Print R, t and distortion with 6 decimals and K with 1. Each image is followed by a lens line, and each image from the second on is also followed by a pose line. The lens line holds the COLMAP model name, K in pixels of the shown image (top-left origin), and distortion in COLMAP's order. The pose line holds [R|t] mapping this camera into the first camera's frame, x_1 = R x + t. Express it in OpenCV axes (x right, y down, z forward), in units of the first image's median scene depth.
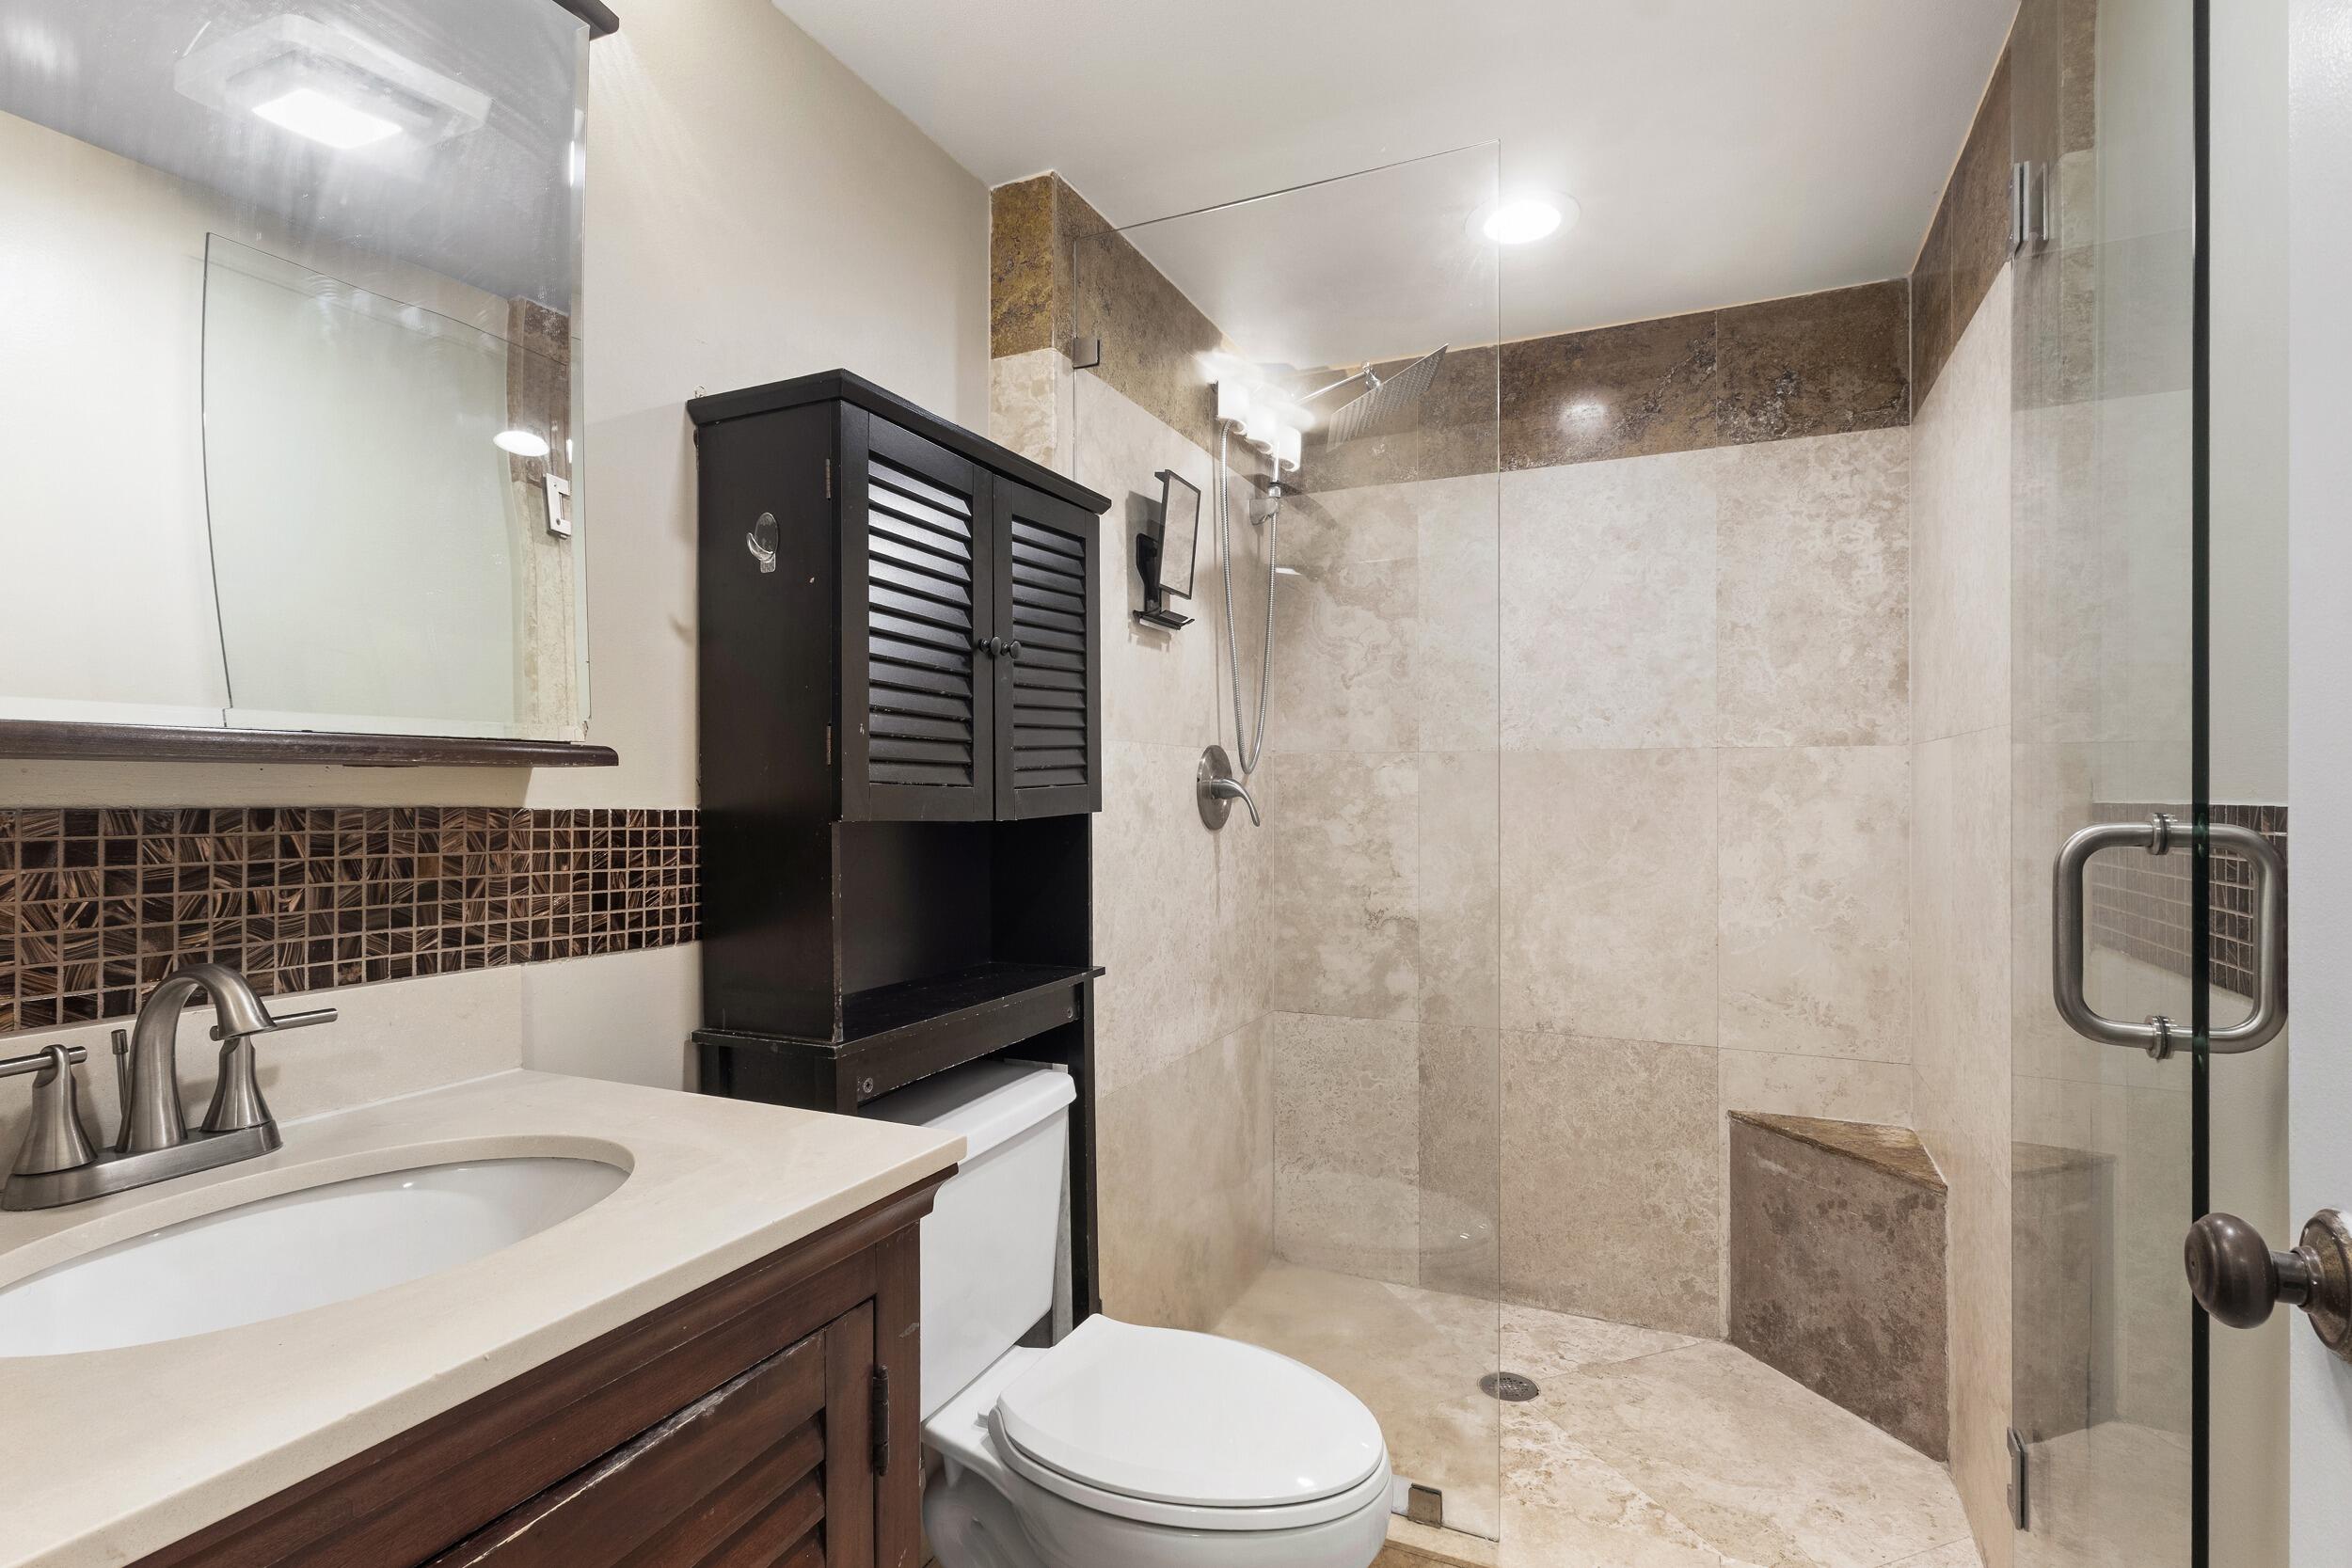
lens RADIAL K [[1158.7, 0, 1176.0], [0, 1158.7, 784.0], [0, 0, 1]] dist [0.001985, 0.000358]
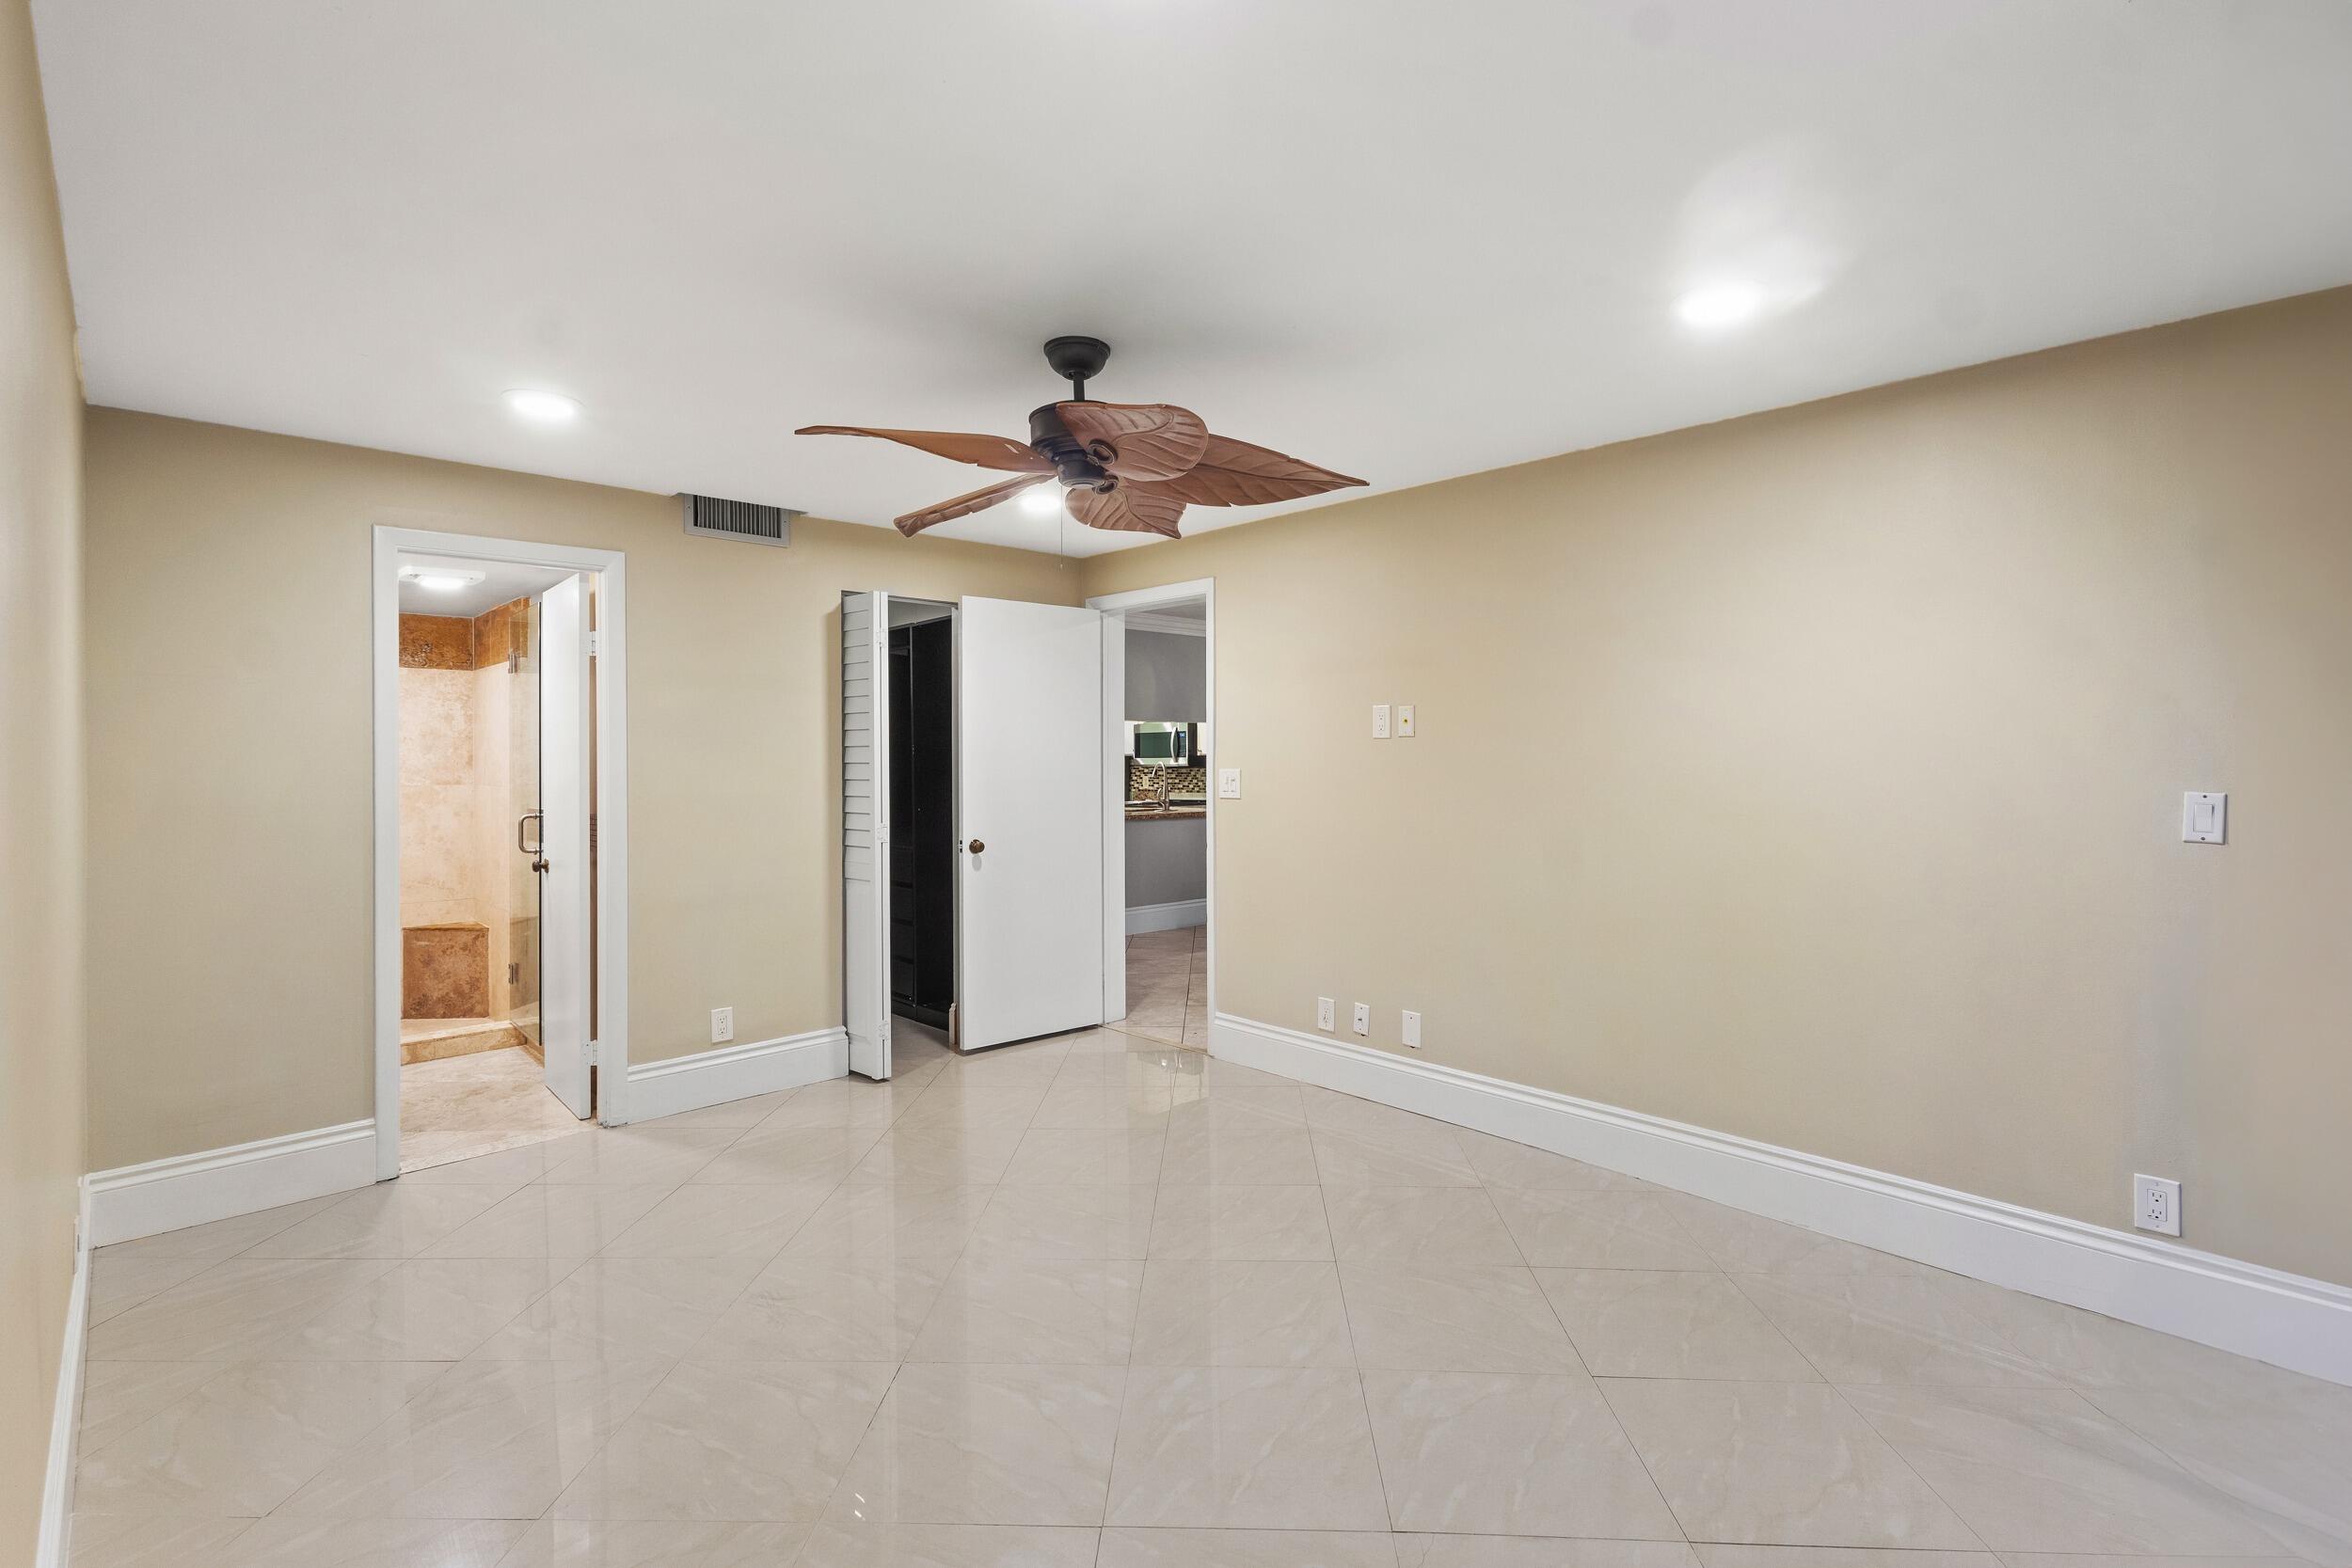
lens RADIAL K [[1063.5, 0, 1181.6], [0, 1063.5, 755.9], [0, 0, 1]] dist [-0.002101, -0.000767]
pose [[0.366346, 0.004428, 0.930468, -1.120208], [0.002819, 0.999979, -0.005869, -0.082424], [-0.930474, 0.004773, 0.366326, -1.520649]]
